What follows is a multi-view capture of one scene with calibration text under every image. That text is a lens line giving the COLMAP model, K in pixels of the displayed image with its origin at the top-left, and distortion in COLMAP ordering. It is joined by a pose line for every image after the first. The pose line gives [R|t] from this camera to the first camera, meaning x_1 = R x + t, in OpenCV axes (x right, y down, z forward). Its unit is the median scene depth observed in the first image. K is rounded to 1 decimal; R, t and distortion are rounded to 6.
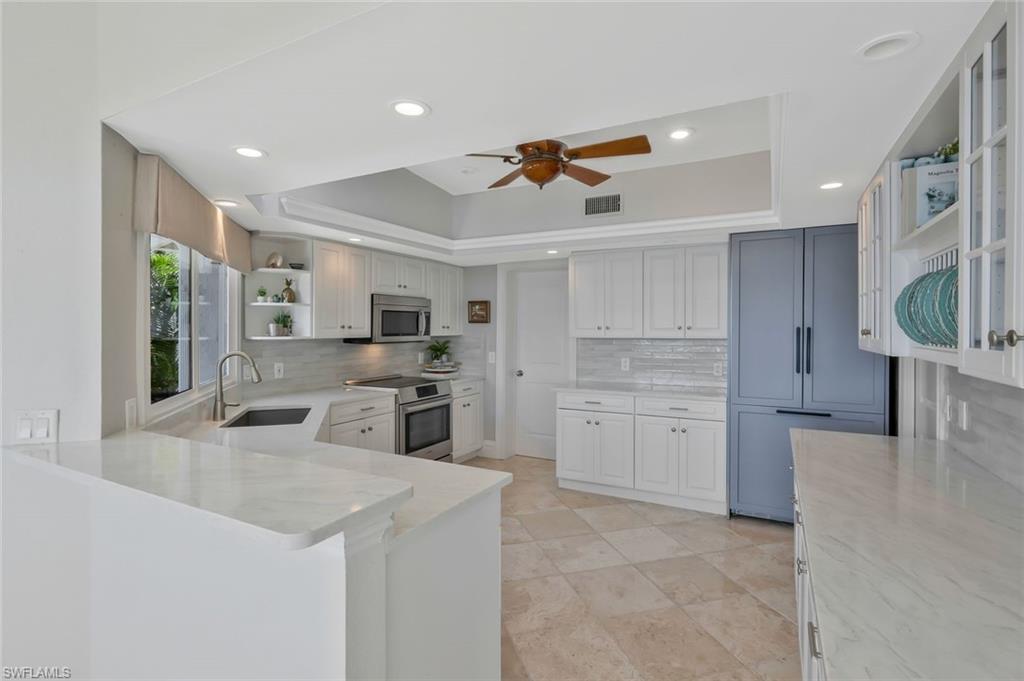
lens RADIAL K [[507.0, 0, 514.5], [0, 507.0, 333.7], [0, 0, 1]] dist [0.002136, 0.000050]
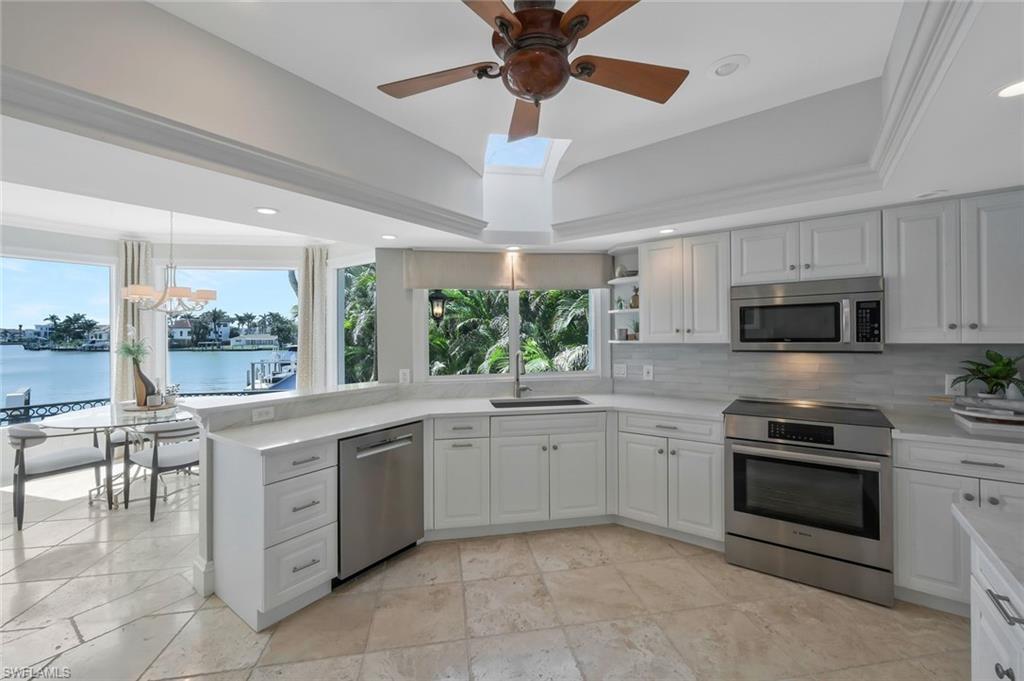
lens RADIAL K [[413.0, 0, 492.7], [0, 413.0, 337.1], [0, 0, 1]] dist [0.006875, 0.000714]
pose [[-0.153781, 0.011175, -0.988042, 0.389402], [0.007026, 0.999923, 0.010215, -0.011240], [0.988080, -0.005371, -0.153847, 0.723961]]
